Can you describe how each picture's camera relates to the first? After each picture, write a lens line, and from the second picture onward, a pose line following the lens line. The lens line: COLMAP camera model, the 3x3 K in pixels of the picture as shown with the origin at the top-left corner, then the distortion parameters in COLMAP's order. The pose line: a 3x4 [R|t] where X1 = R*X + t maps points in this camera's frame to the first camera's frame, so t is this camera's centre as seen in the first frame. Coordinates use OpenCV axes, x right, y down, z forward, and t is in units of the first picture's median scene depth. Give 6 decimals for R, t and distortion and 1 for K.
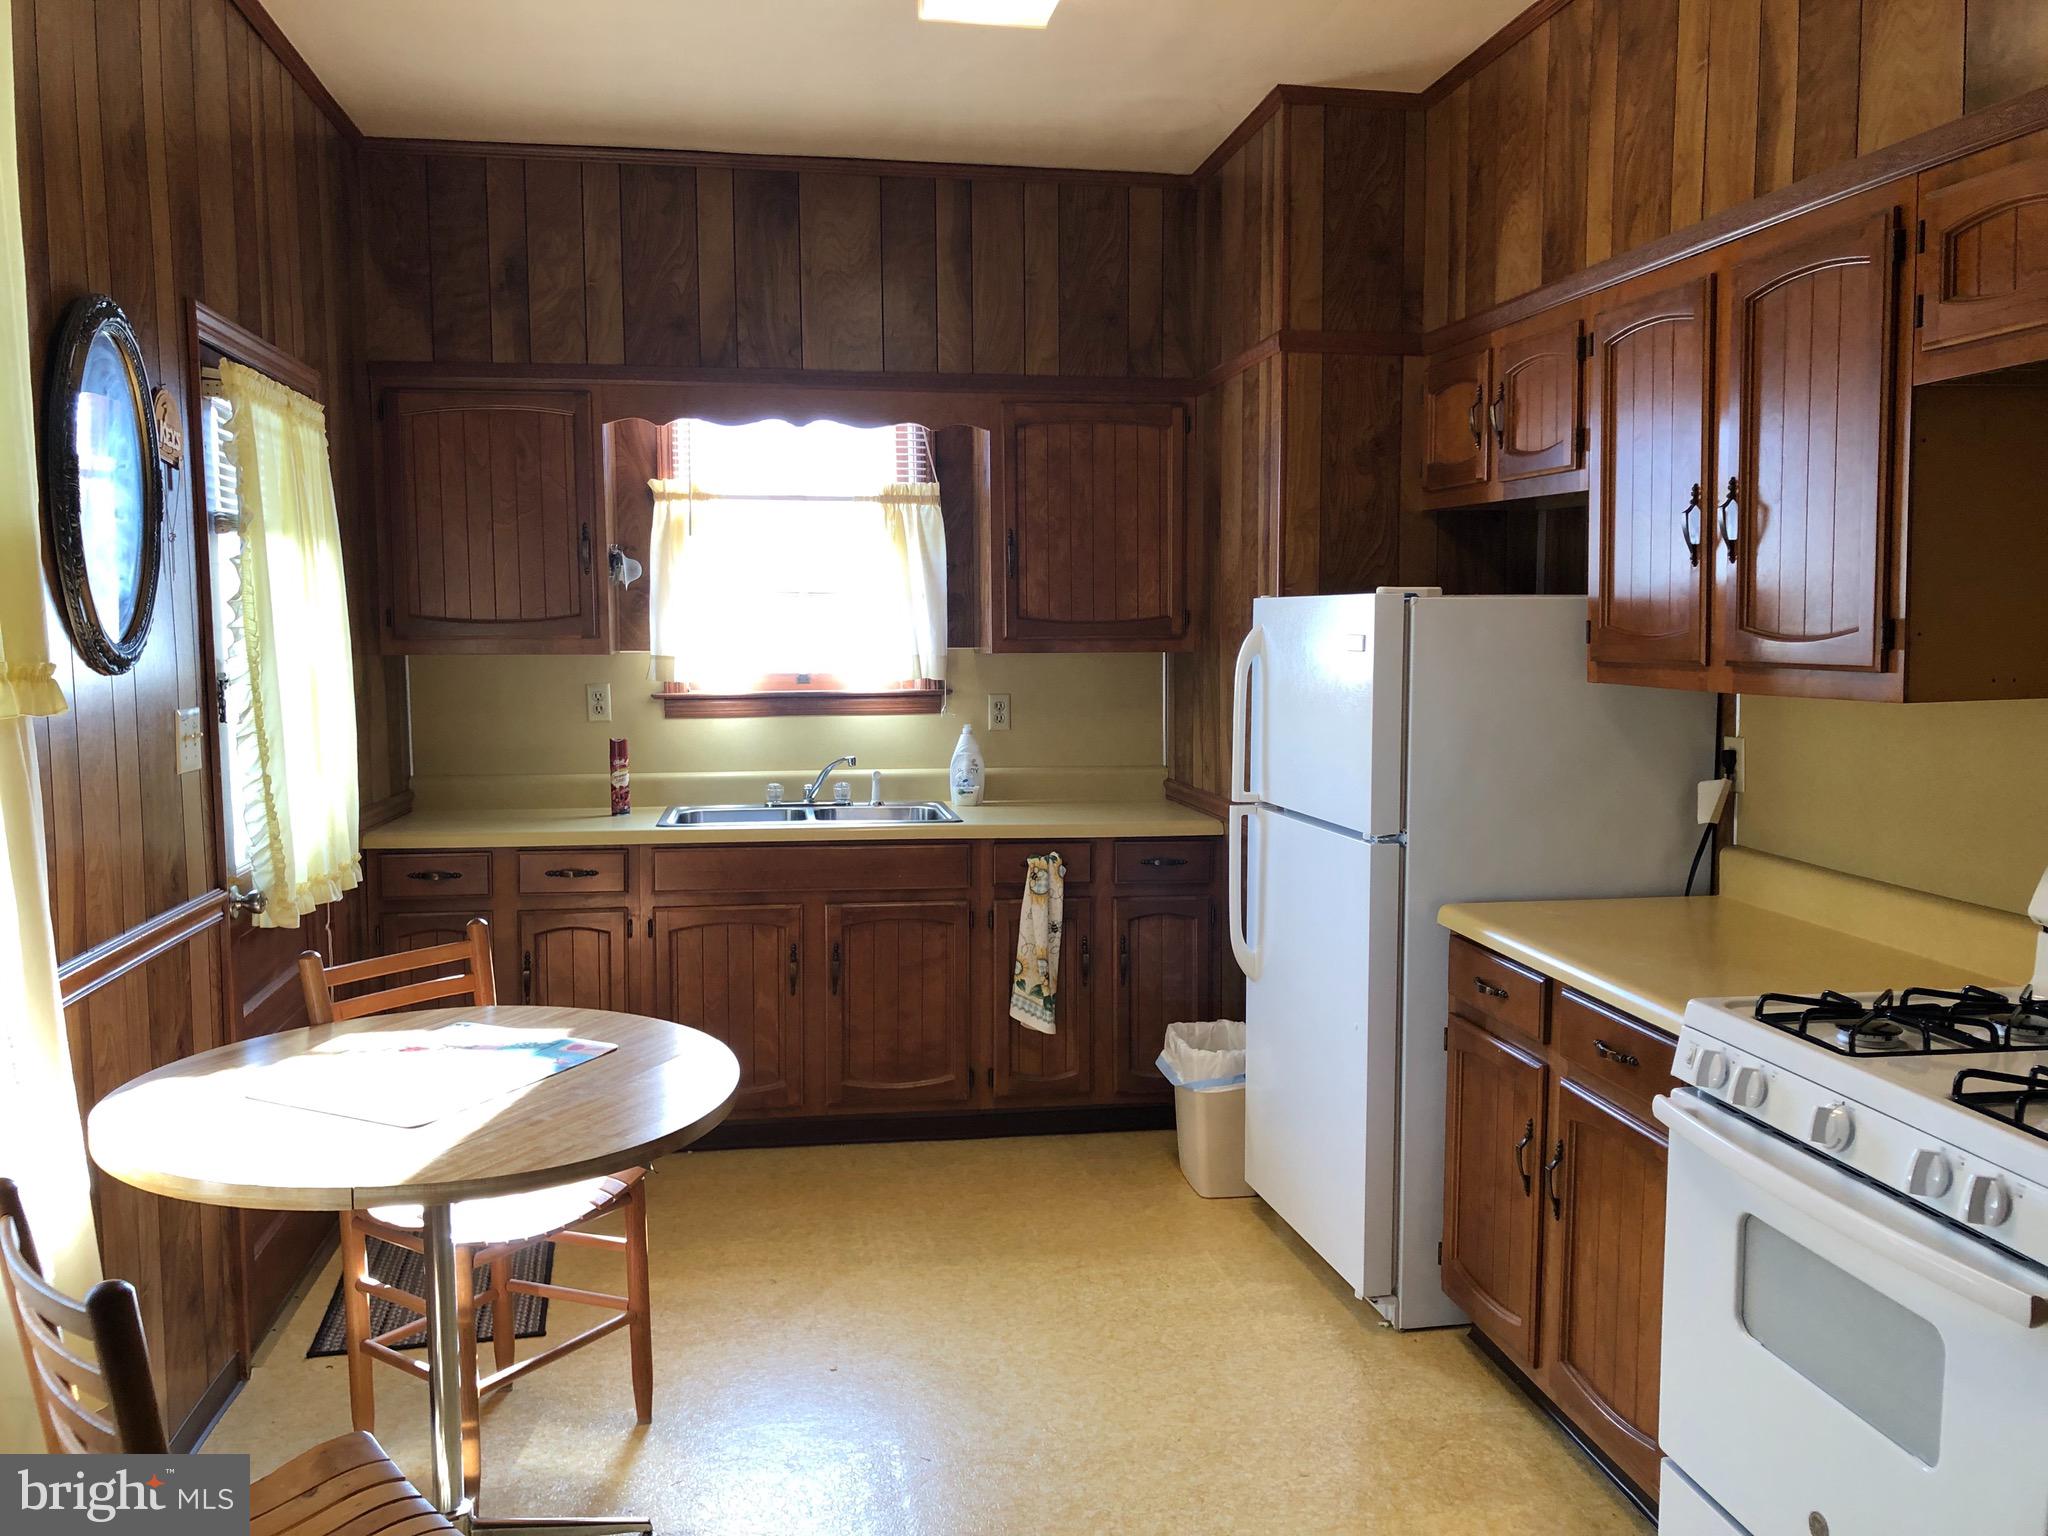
lens RADIAL K [[1665.3, 0, 1014.4], [0, 1665.3, 758.4], [0, 0, 1]] dist [0.017448, -0.013968]
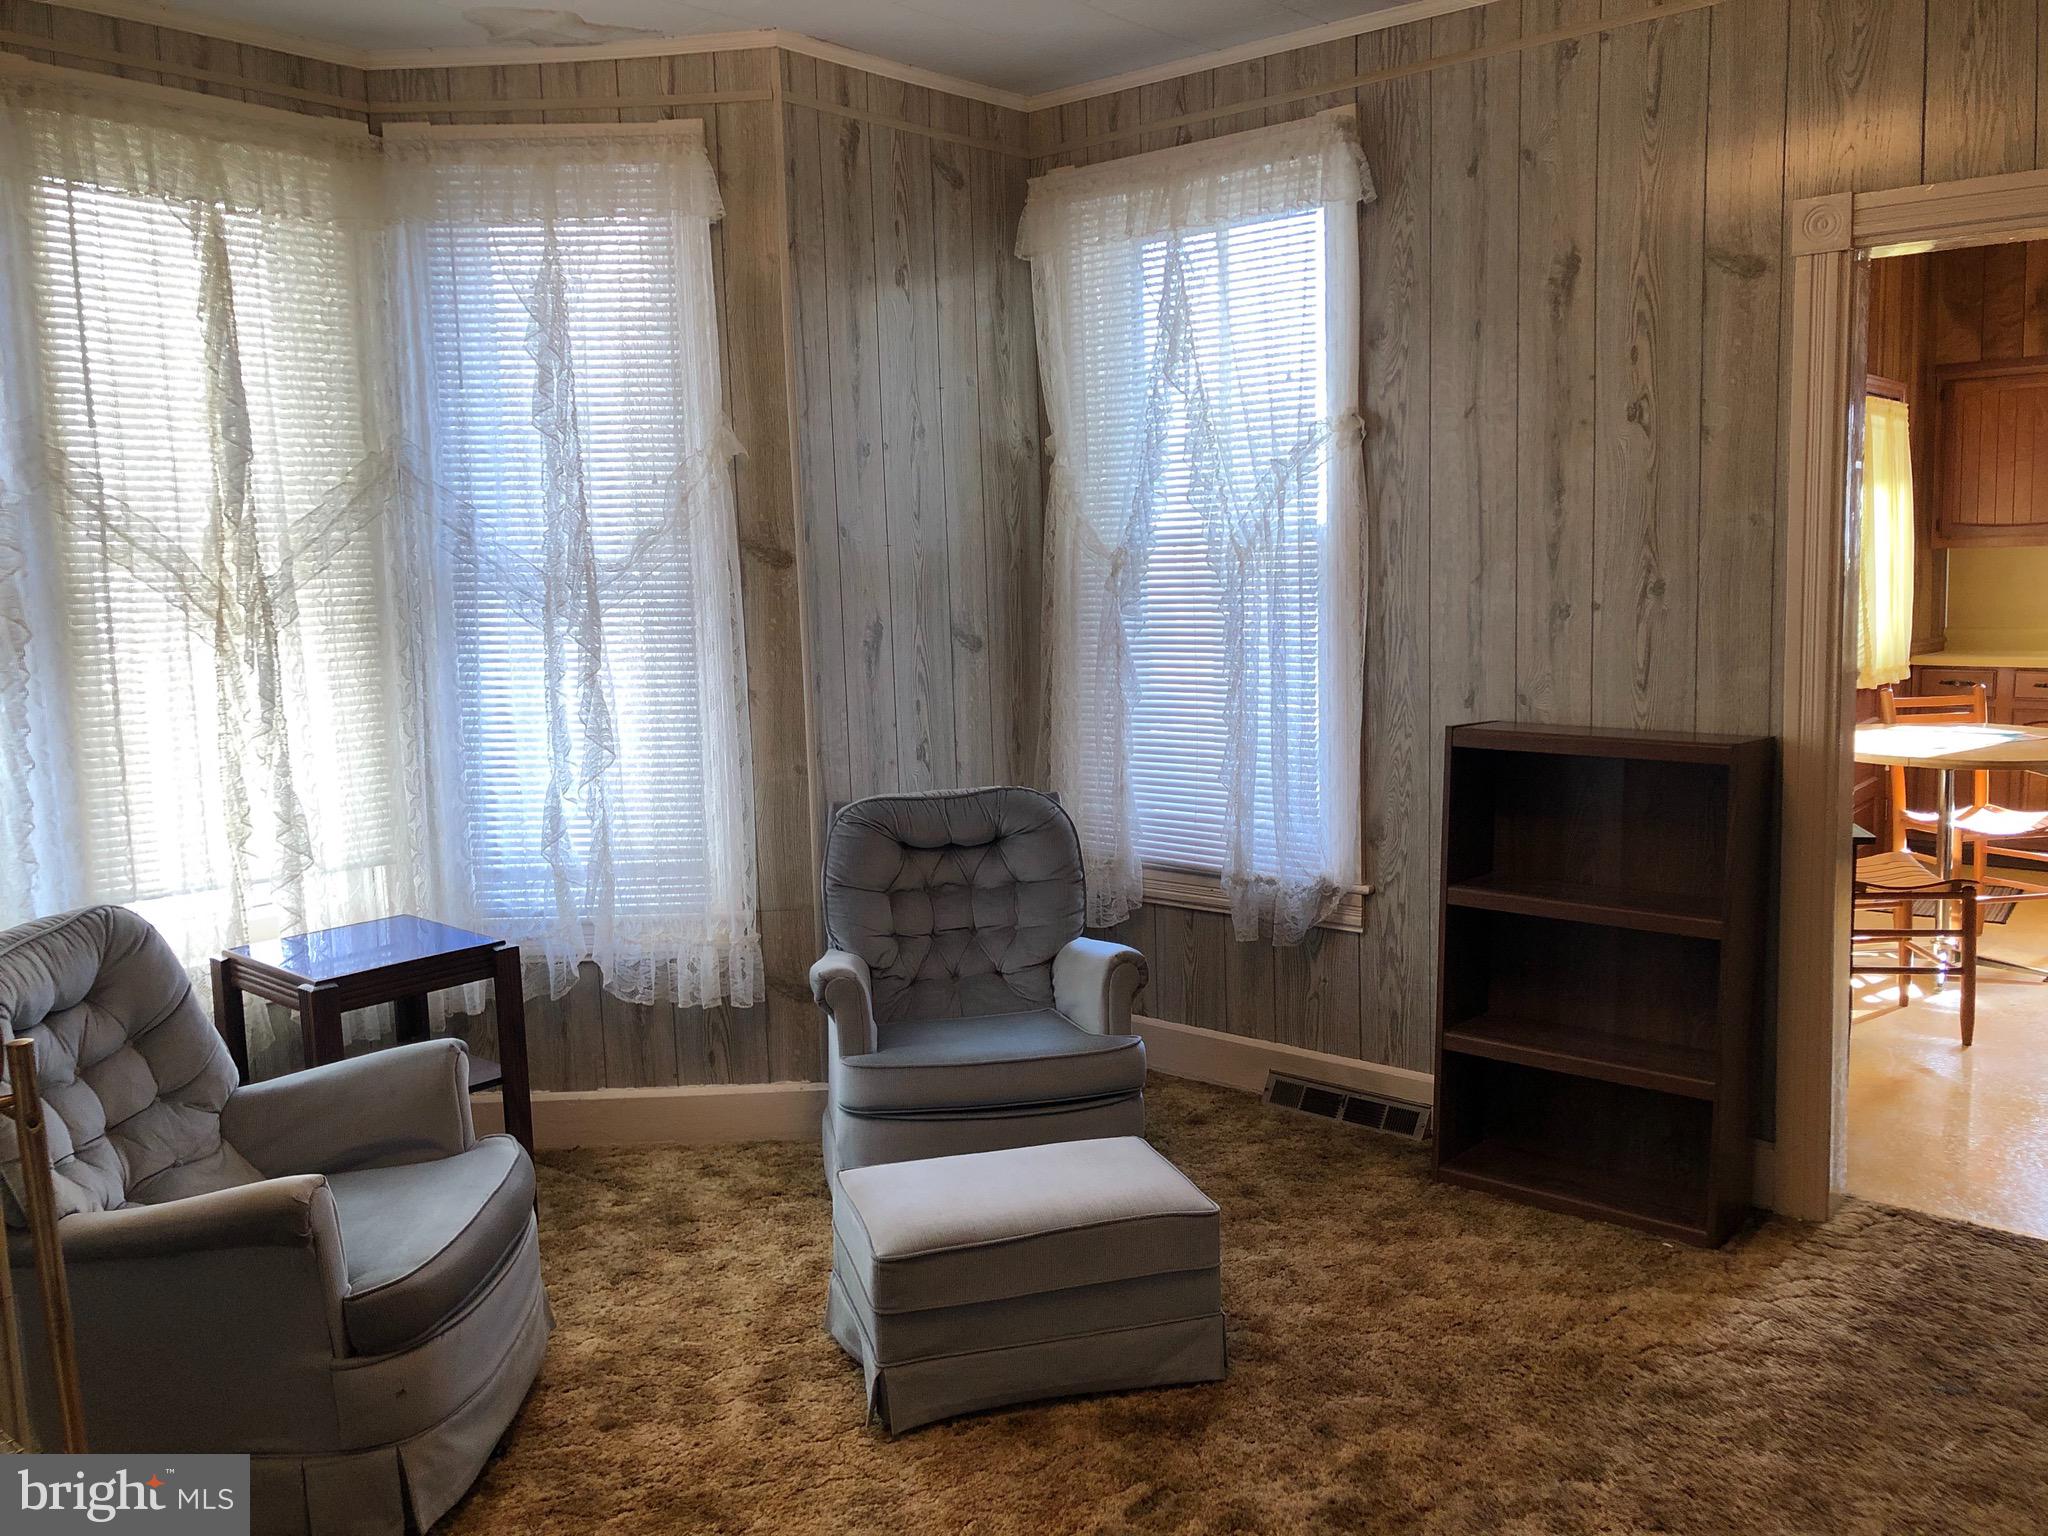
lens RADIAL K [[1665.3, 0, 1014.4], [0, 1665.3, 758.4], [0, 0, 1]] dist [0.017448, -0.013968]
pose [[0.656344, 0.073692, -0.750854, 0.342190], [-0.035447, 0.997131, 0.066877, 0.081727], [0.753629, -0.017279, 0.657073, -0.938909]]
